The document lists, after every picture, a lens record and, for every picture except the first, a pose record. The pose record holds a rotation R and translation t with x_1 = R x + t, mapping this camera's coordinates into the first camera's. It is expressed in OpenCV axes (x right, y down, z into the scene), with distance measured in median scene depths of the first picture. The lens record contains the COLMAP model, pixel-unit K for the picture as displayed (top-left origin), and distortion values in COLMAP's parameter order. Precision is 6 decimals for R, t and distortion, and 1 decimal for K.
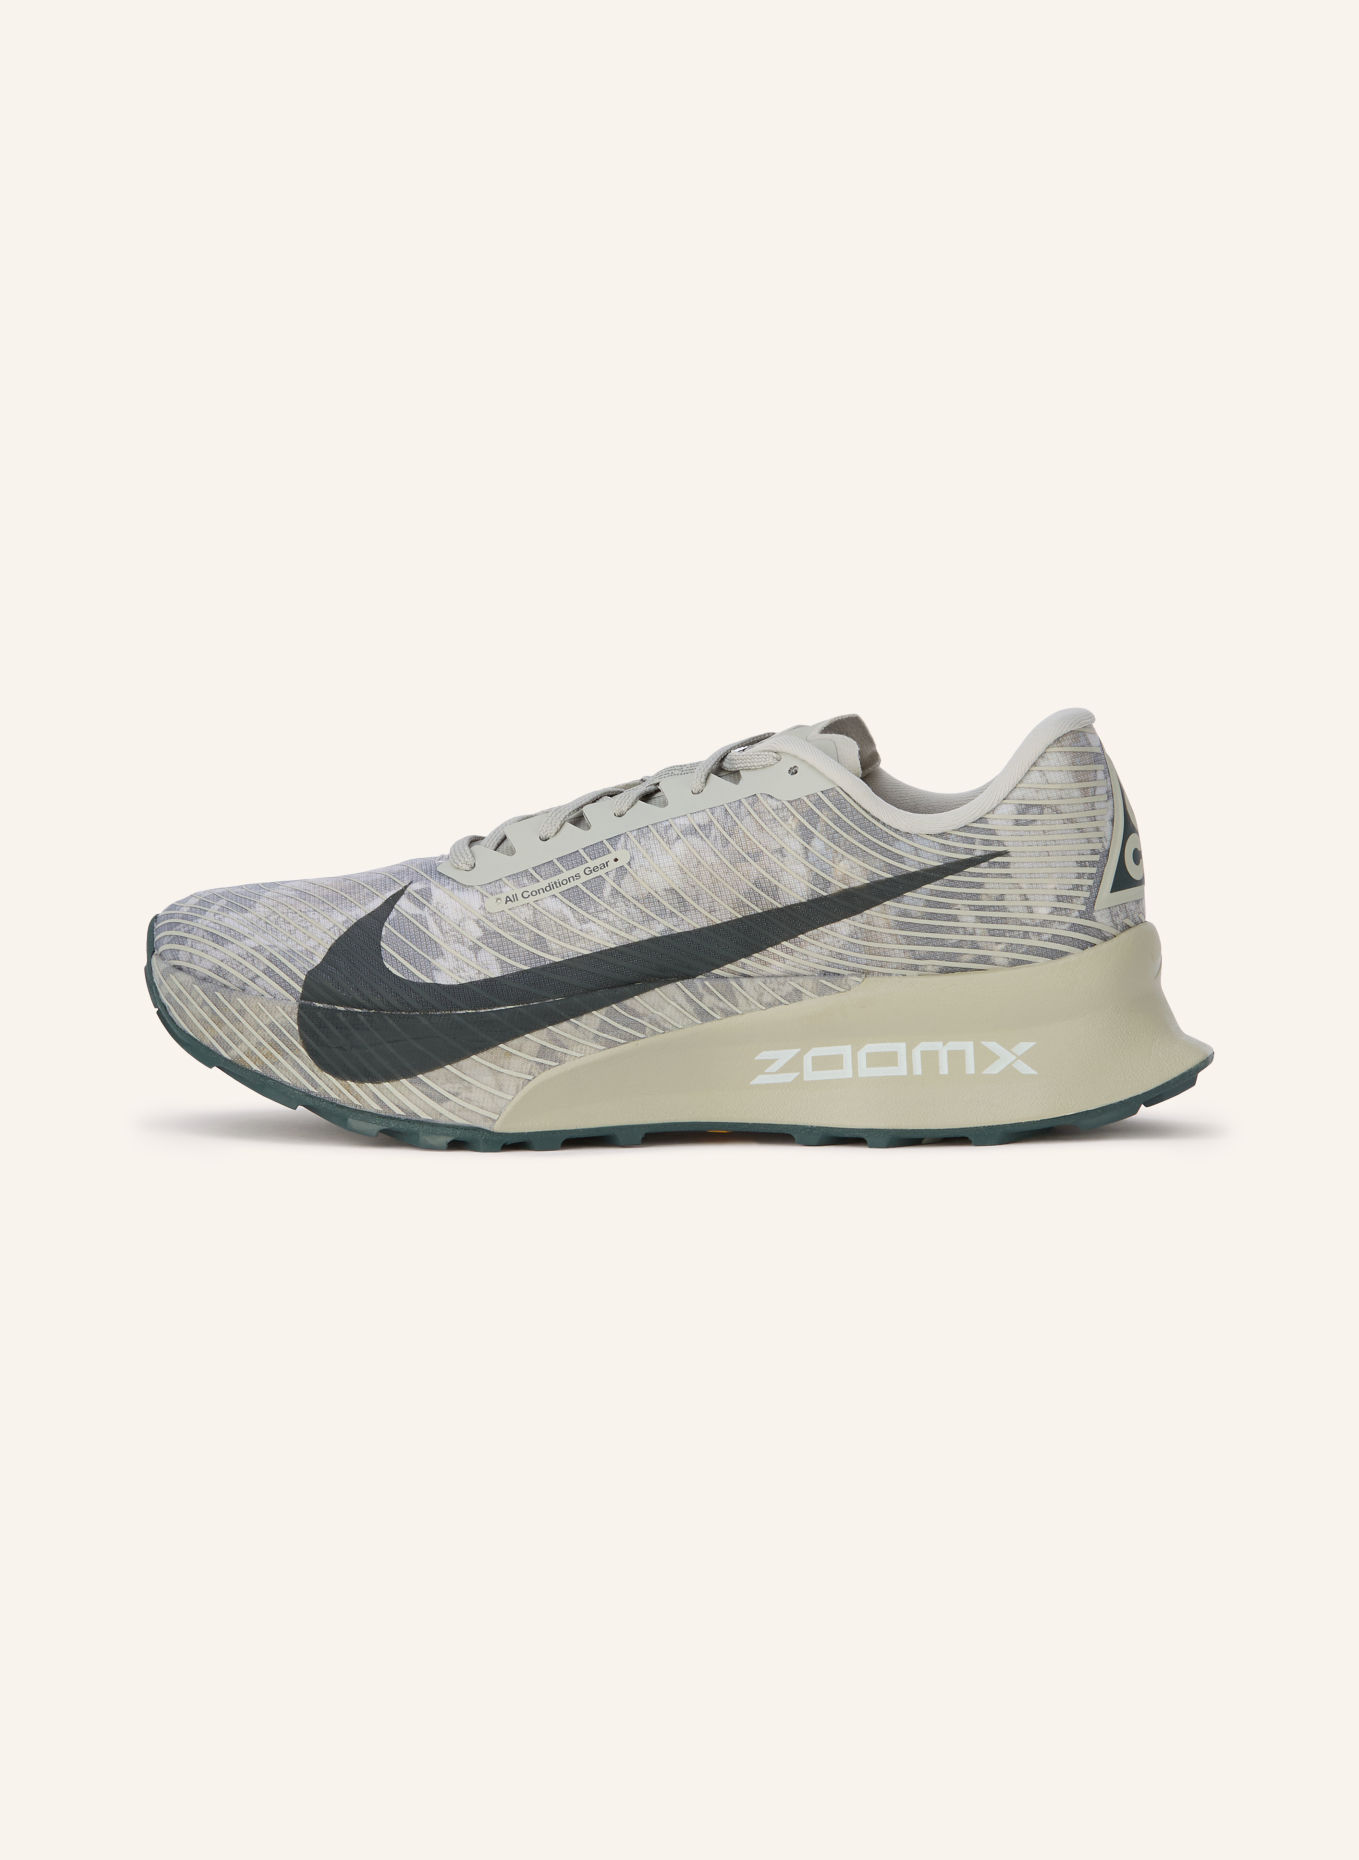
lens RADIAL K [[5033.8, 0, 680.6], [0, 5033.8, 923.2], [0, 0, 1]] dist [0.578647, 0.000000]
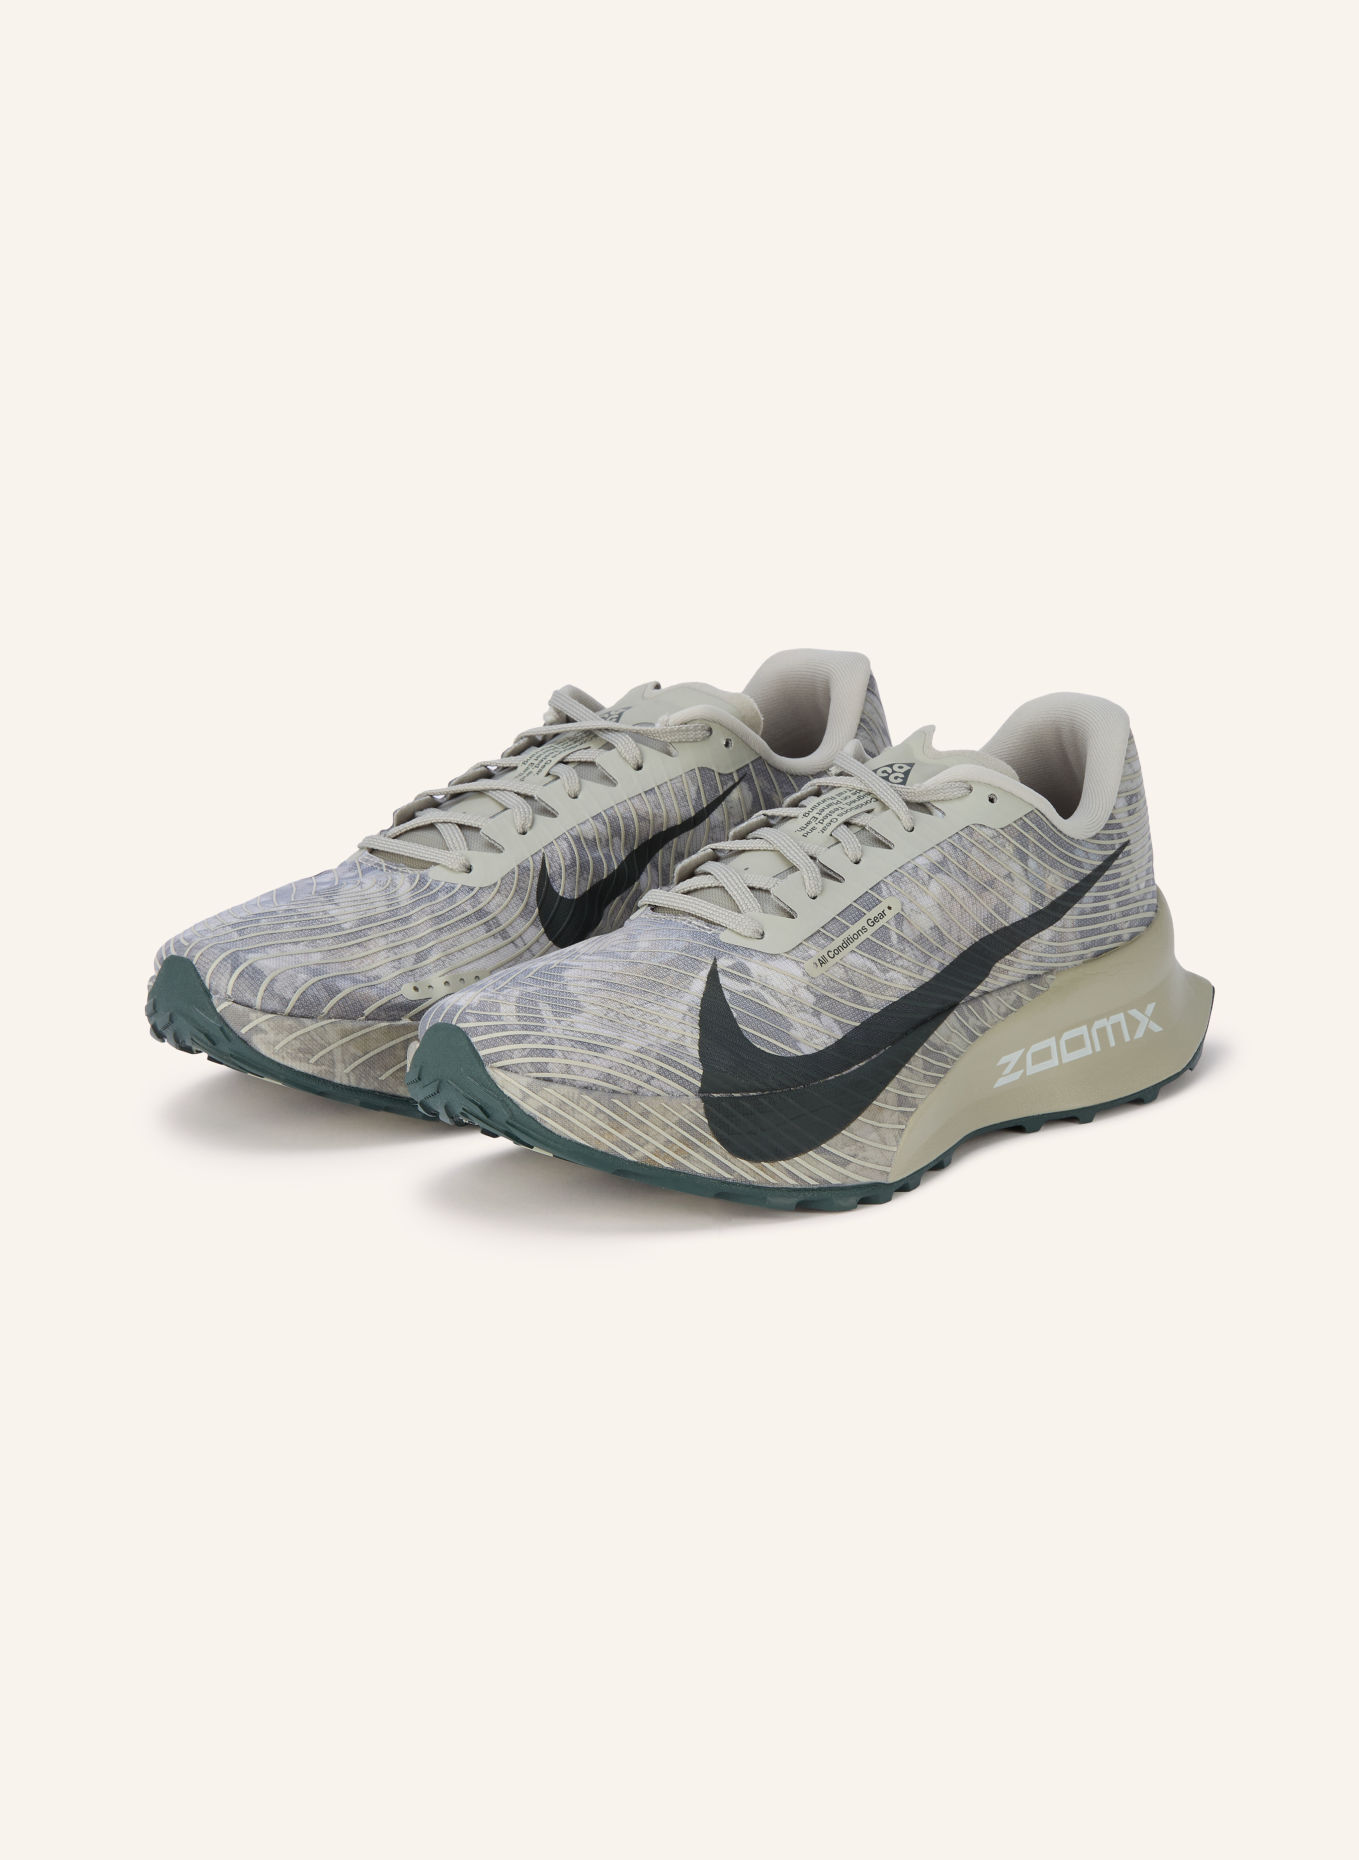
lens RADIAL K [[5033.8, 0, 678.4], [0, 5033.8, 937.3], [0, 0, 1]] dist [0.578647, 0.000000]
pose [[0.725128, -0.174599, 0.666111, -0.763197], [0.075030, 0.981596, 0.175614, -0.198726], [-0.684514, -0.077364, 0.724883, 0.252881]]
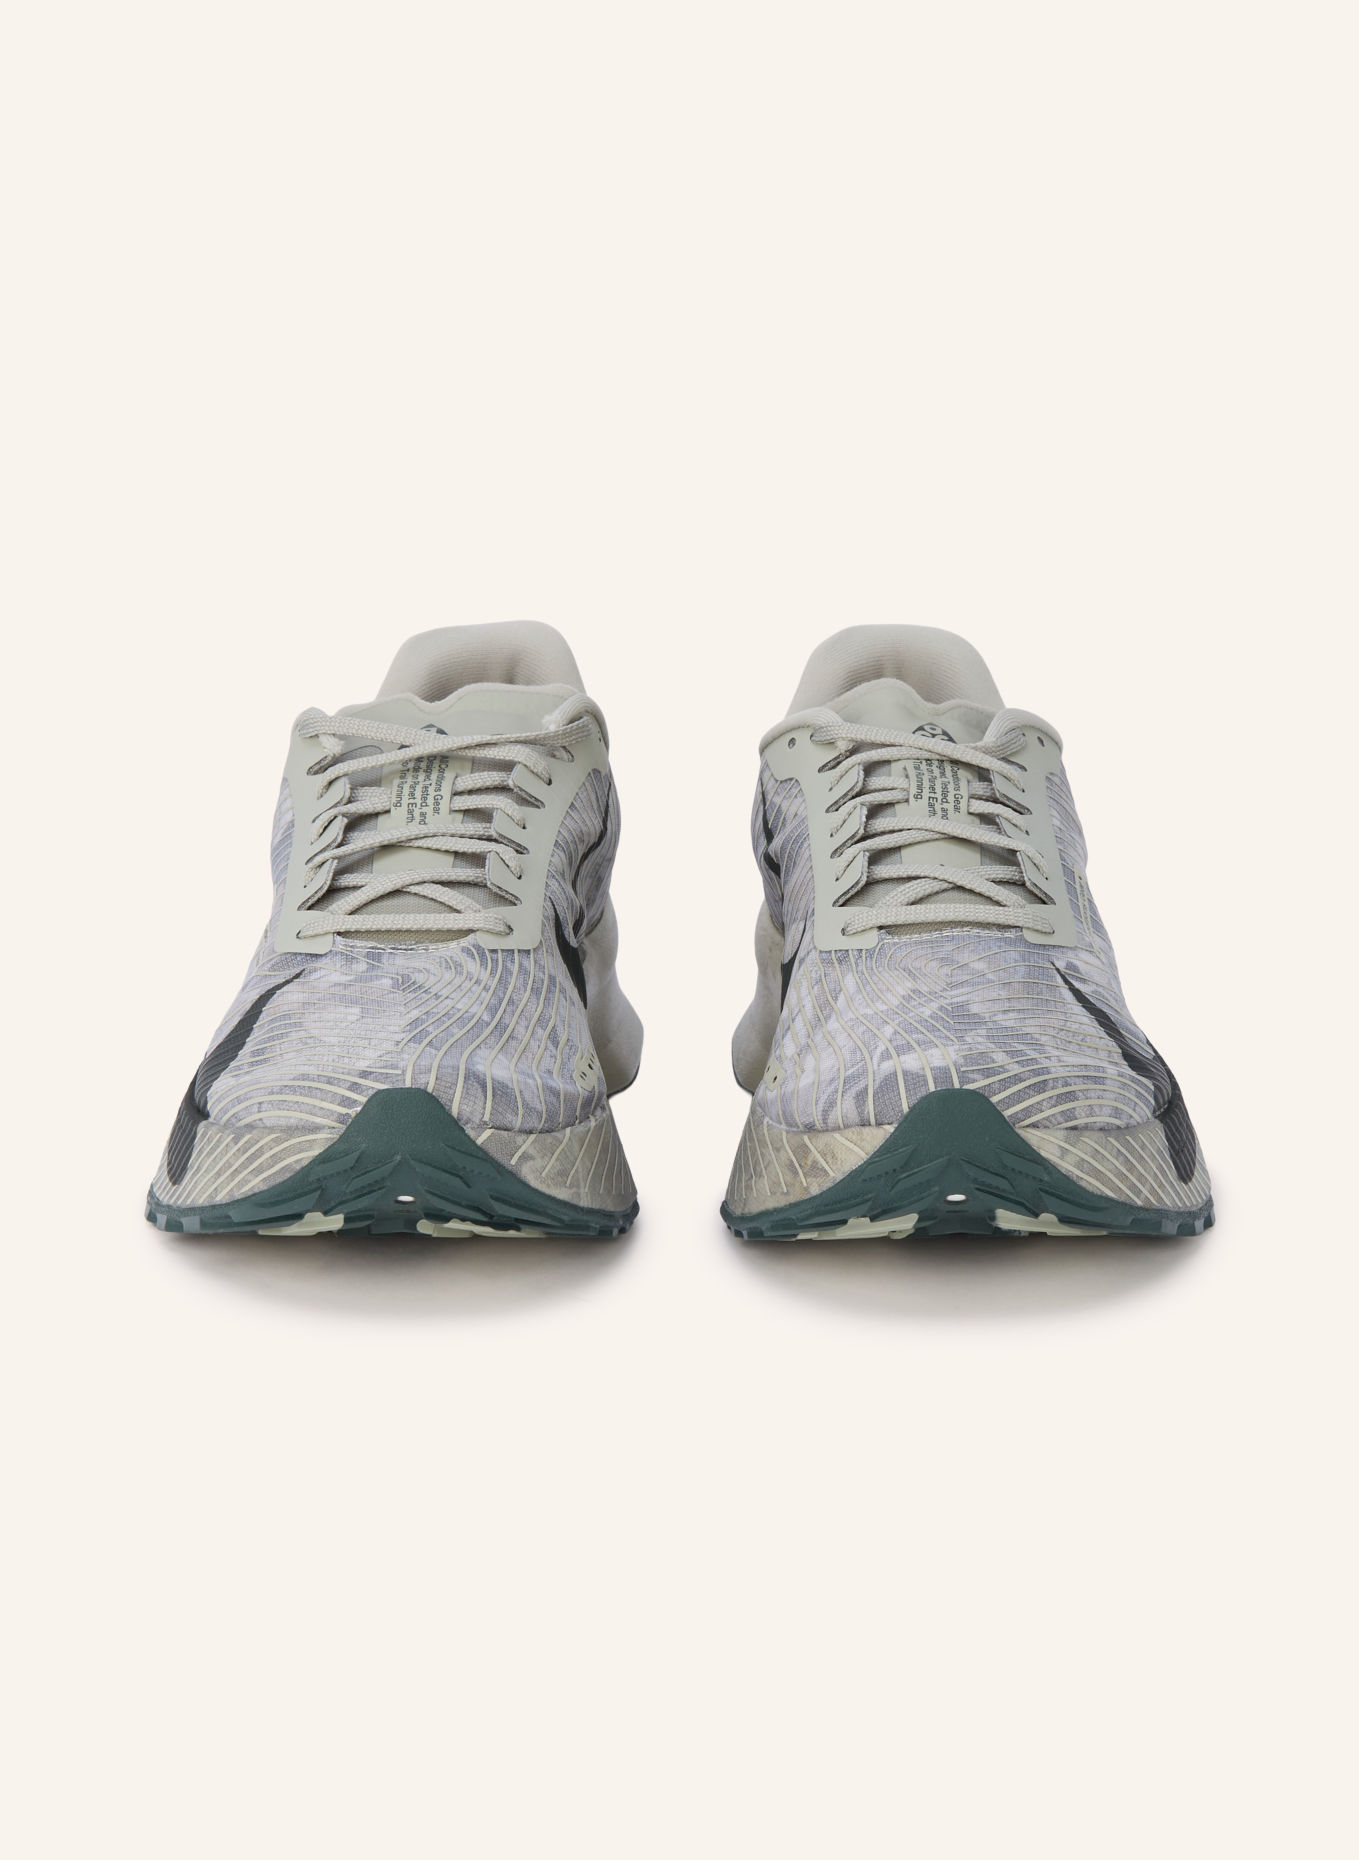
lens RADIAL K [[5033.8, 0, 679.5], [0, 5033.8, 930.7], [0, 0, 1]] dist [0.578647, 0.000000]
pose [[-0.067768, -0.255763, 0.964361, -0.930629], [0.052628, 0.964321, 0.259450, -0.254477], [-0.996312, 0.068335, -0.051890, 1.127689]]
